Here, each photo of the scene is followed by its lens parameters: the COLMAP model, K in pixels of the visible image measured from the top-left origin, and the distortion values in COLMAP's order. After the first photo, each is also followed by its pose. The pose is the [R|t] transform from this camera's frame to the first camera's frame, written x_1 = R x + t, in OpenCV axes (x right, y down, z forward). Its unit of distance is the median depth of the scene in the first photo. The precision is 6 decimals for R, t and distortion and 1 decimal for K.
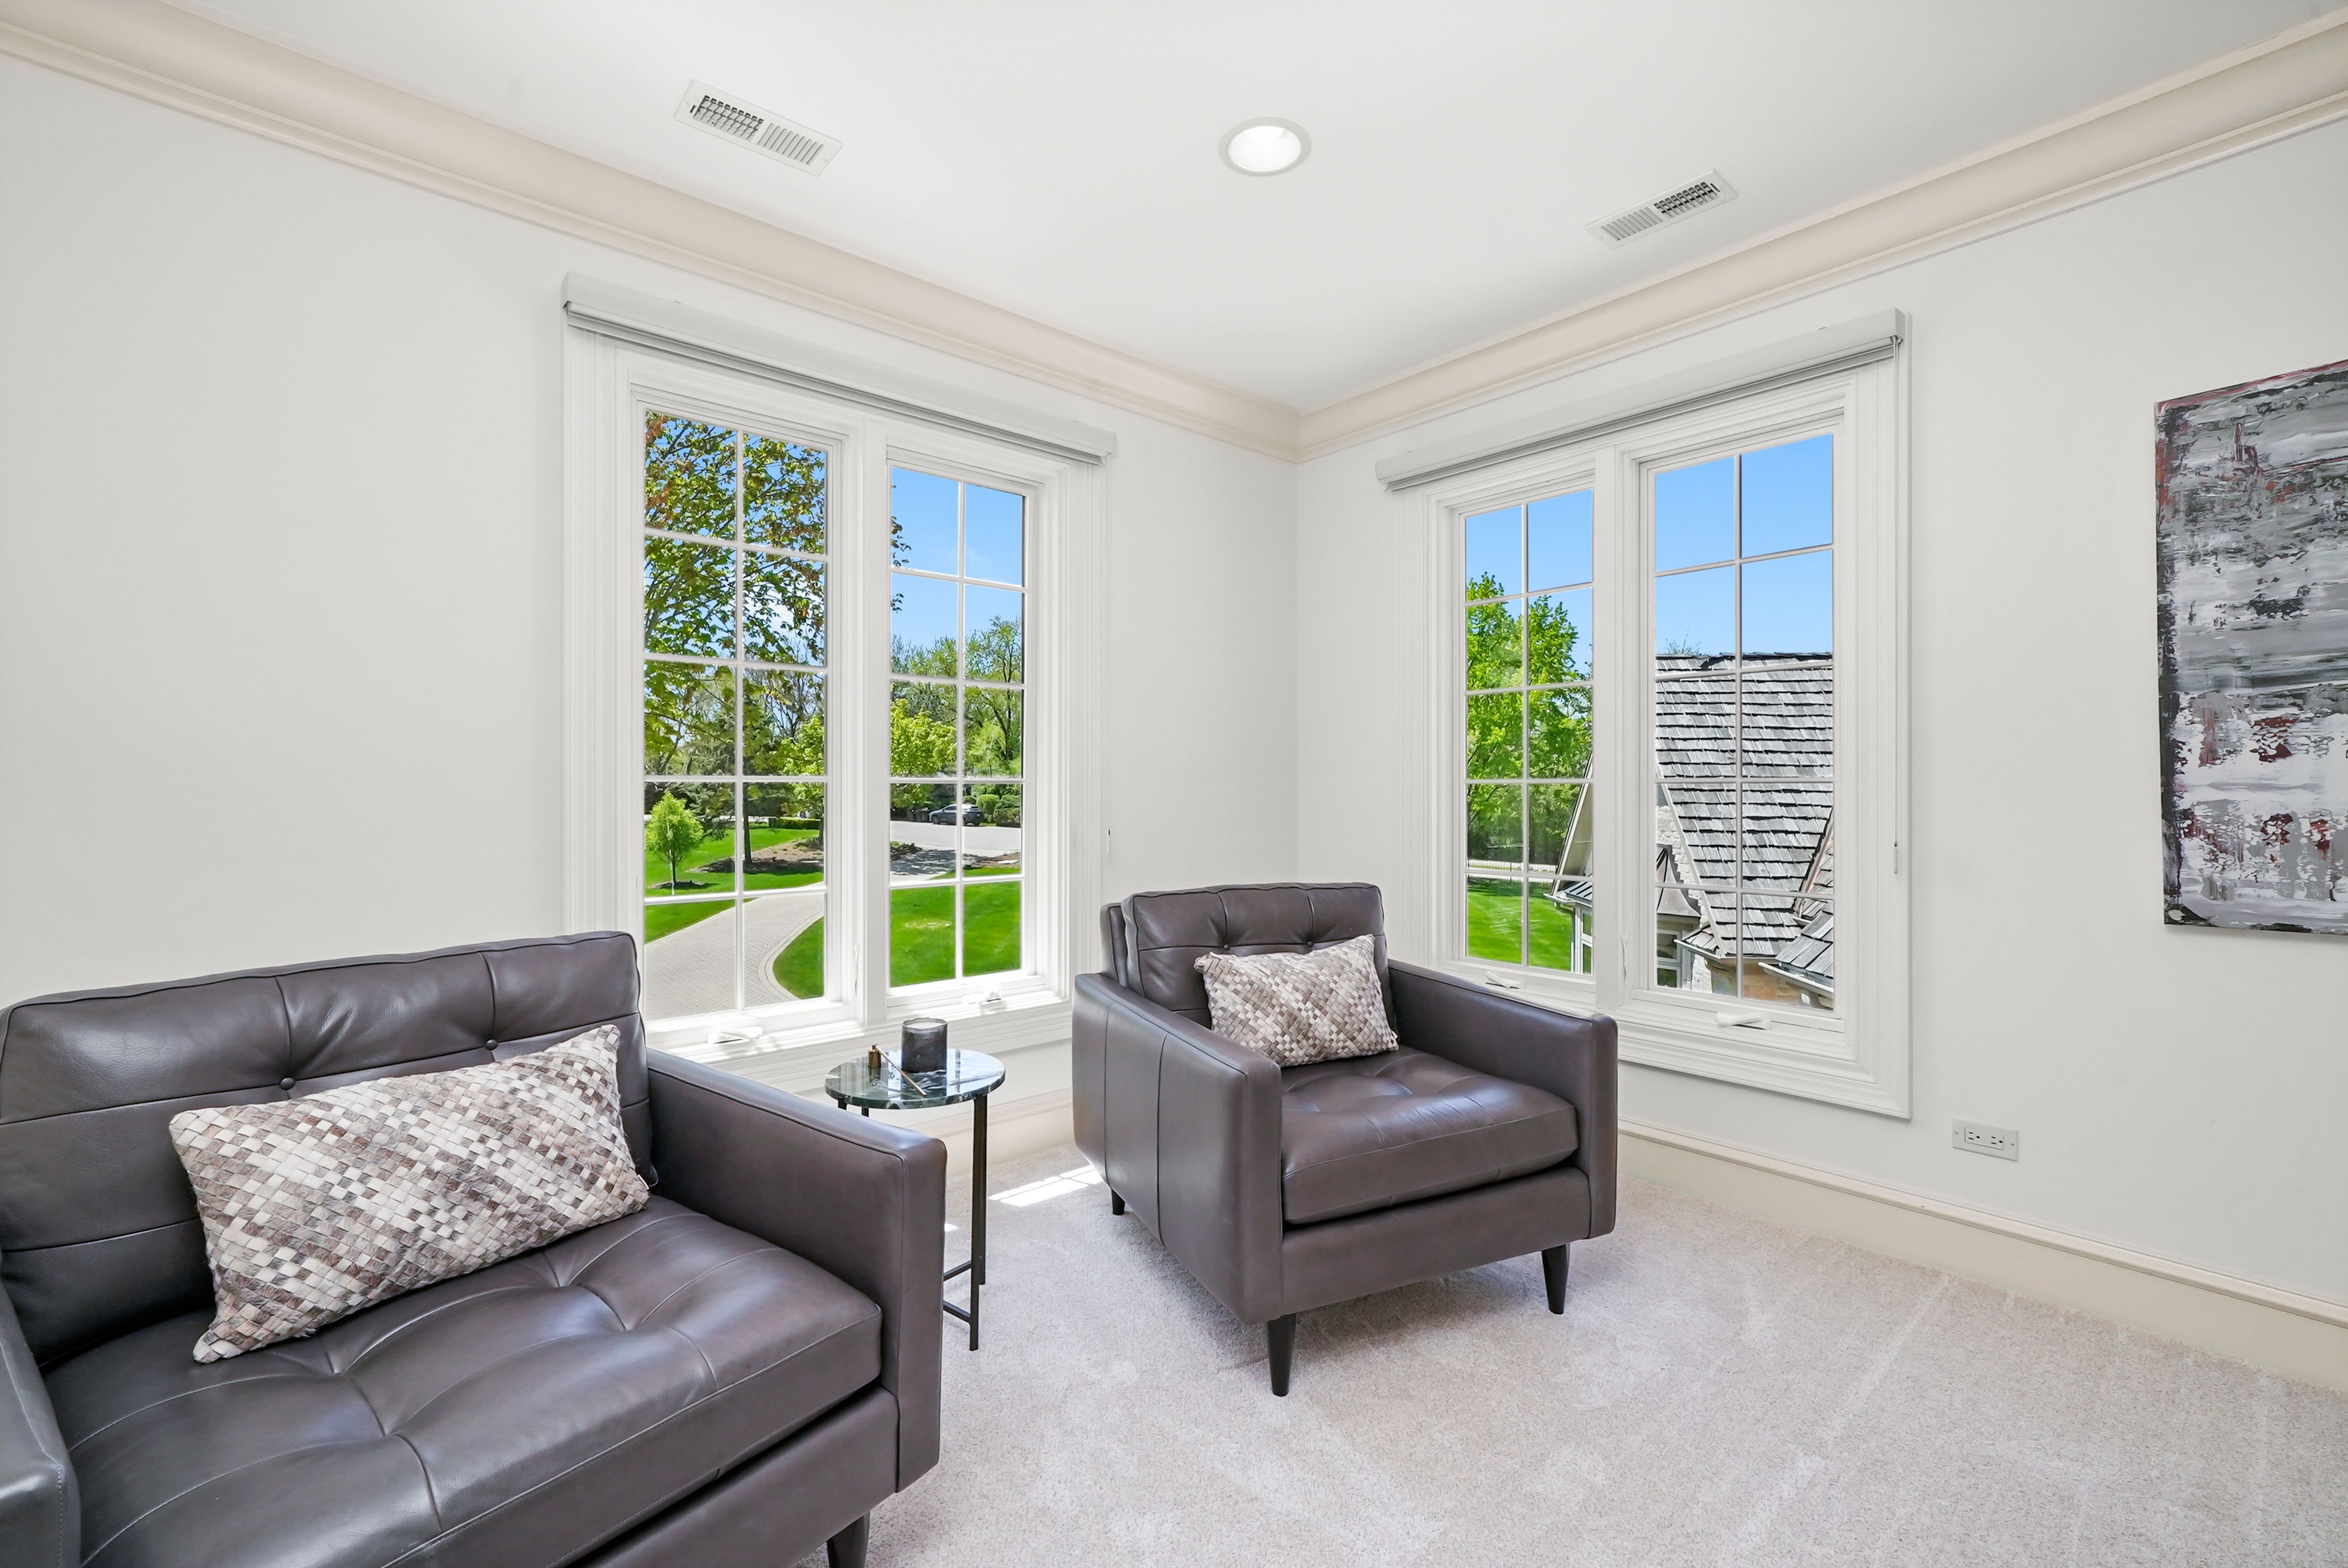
lens RADIAL K [[1006.5, 0, 1173.3], [0, 1006.5, 782.9], [0, 0, 1]] dist [0.002439, 0.000091]
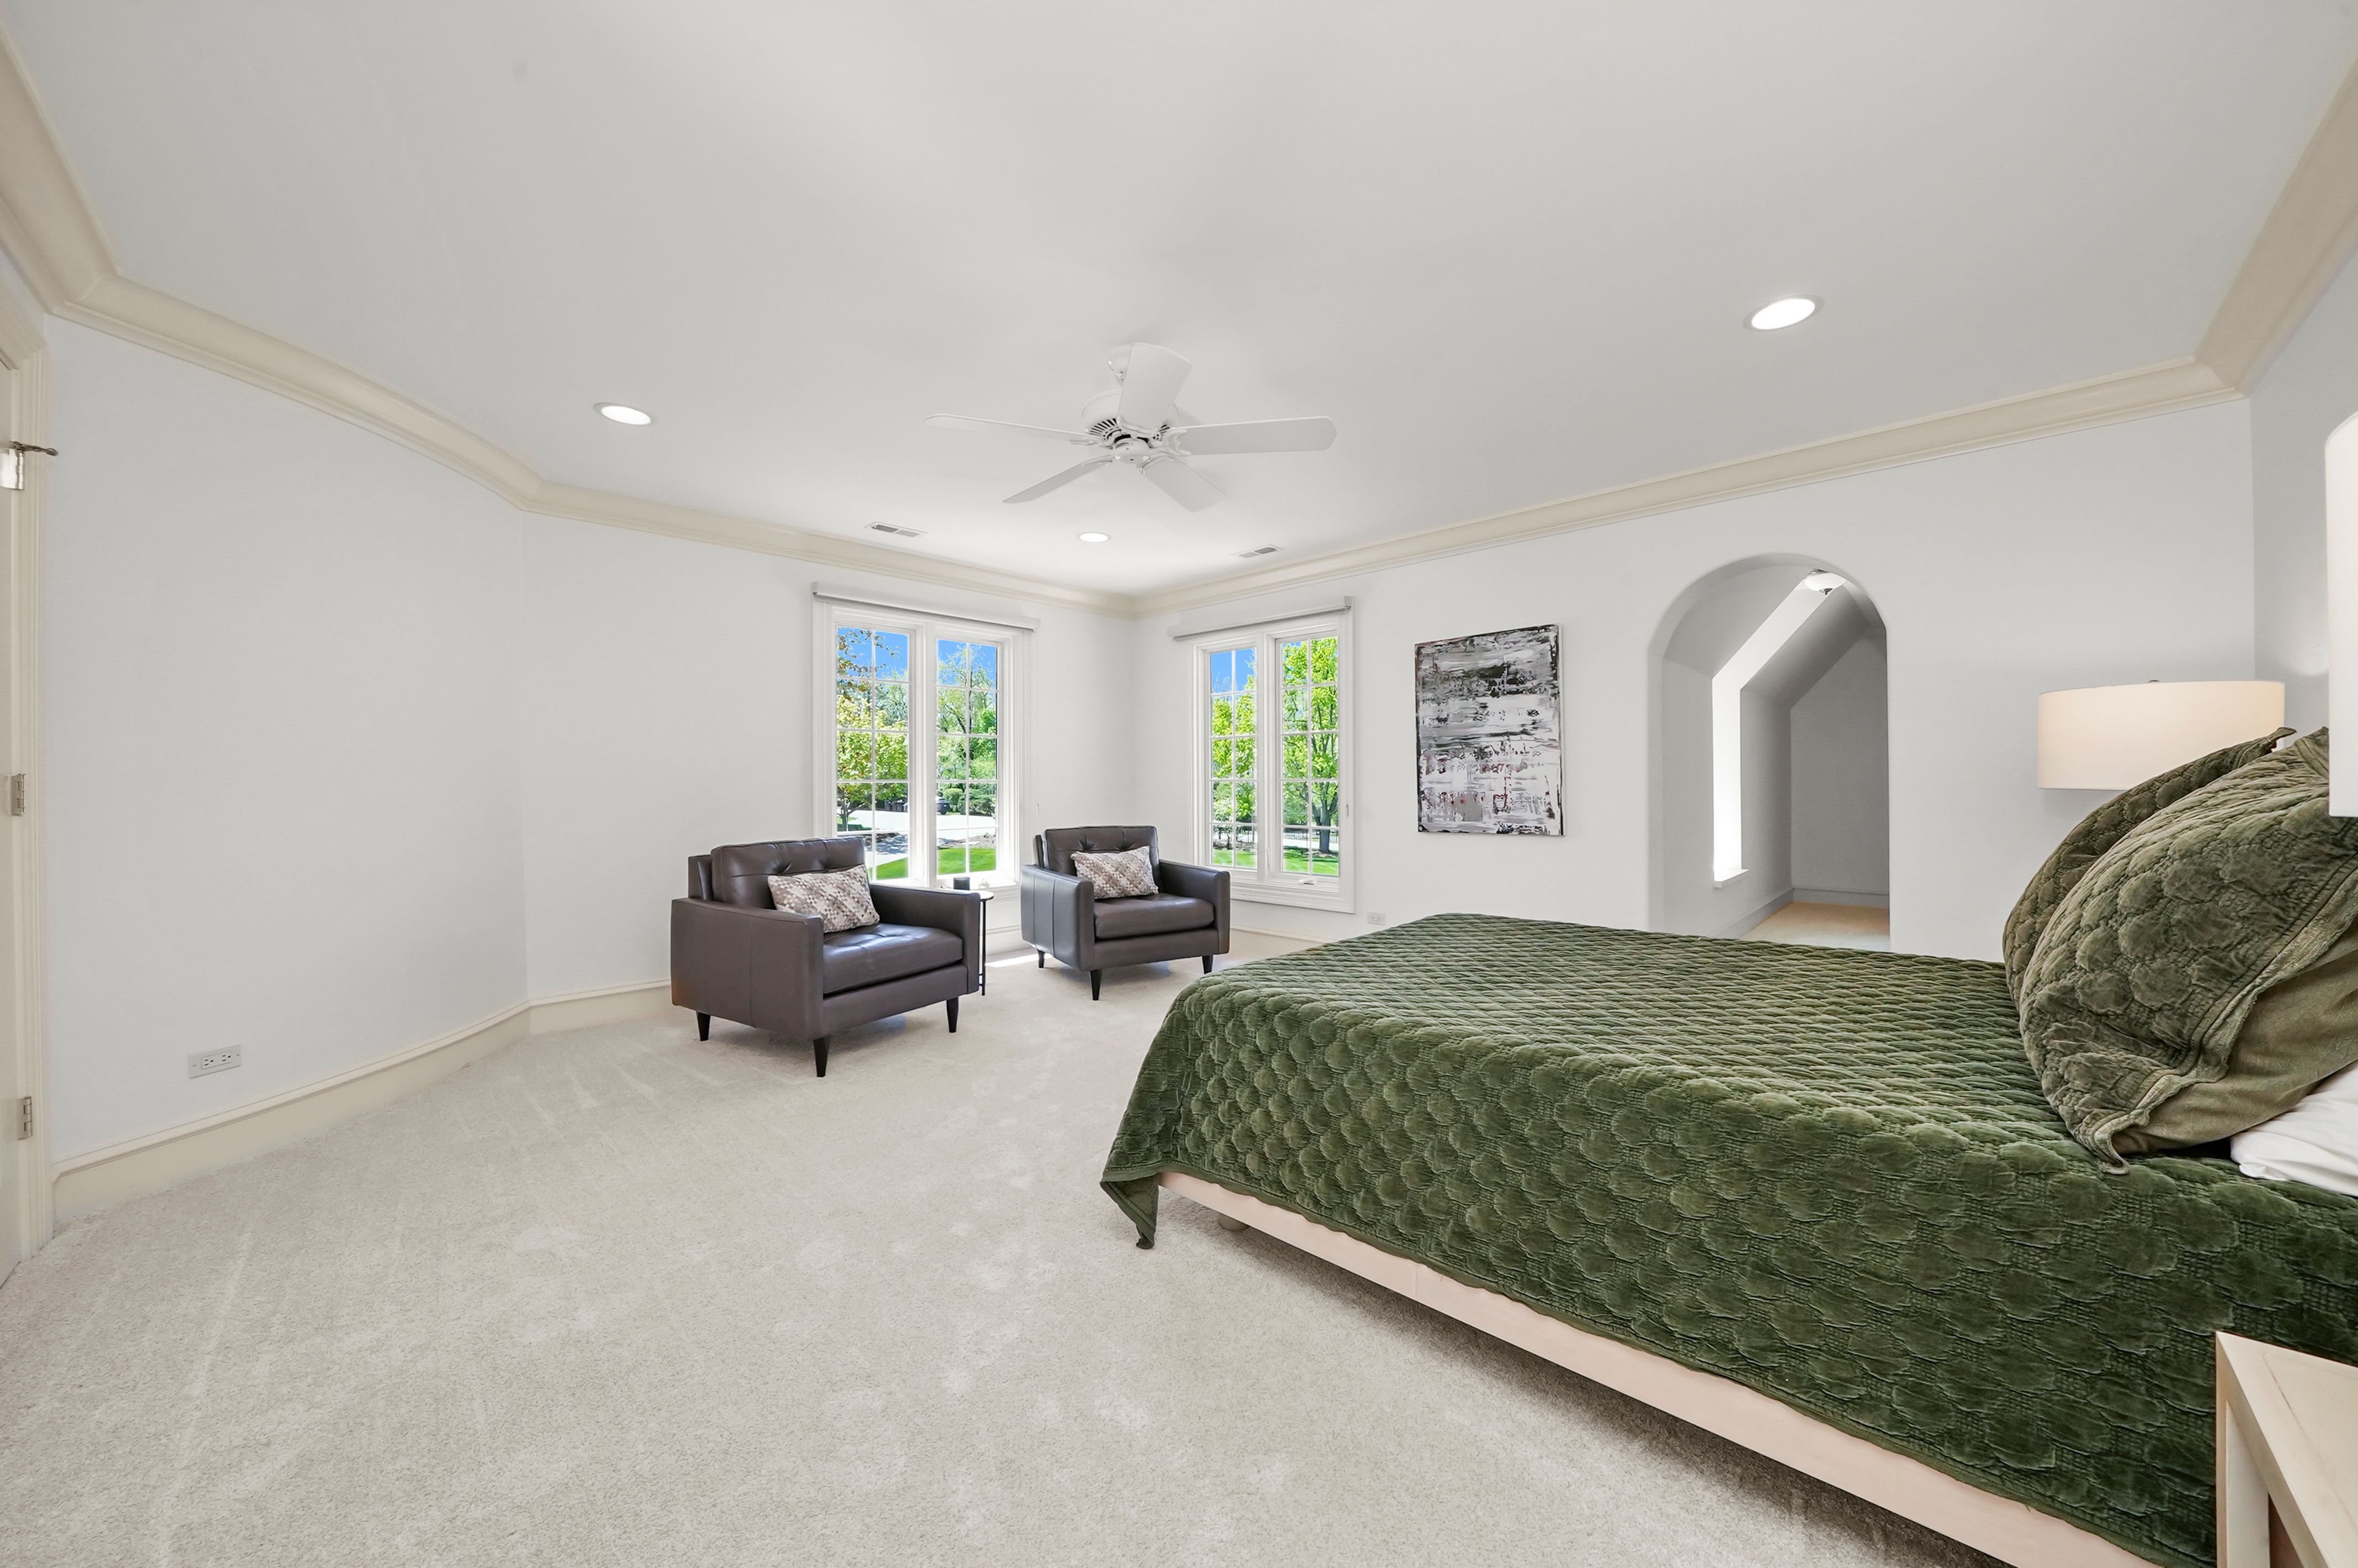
lens RADIAL K [[822.5, 0, 1183.7], [0, 822.5, 784.2], [0, 0, 1]] dist [-0.015633, -0.000008]
pose [[0.995763, -0.004957, 0.091820, 0.122486], [0.004298, 0.999964, 0.007379, -0.010230], [-0.091854, -0.006953, 0.995748, -1.119054]]
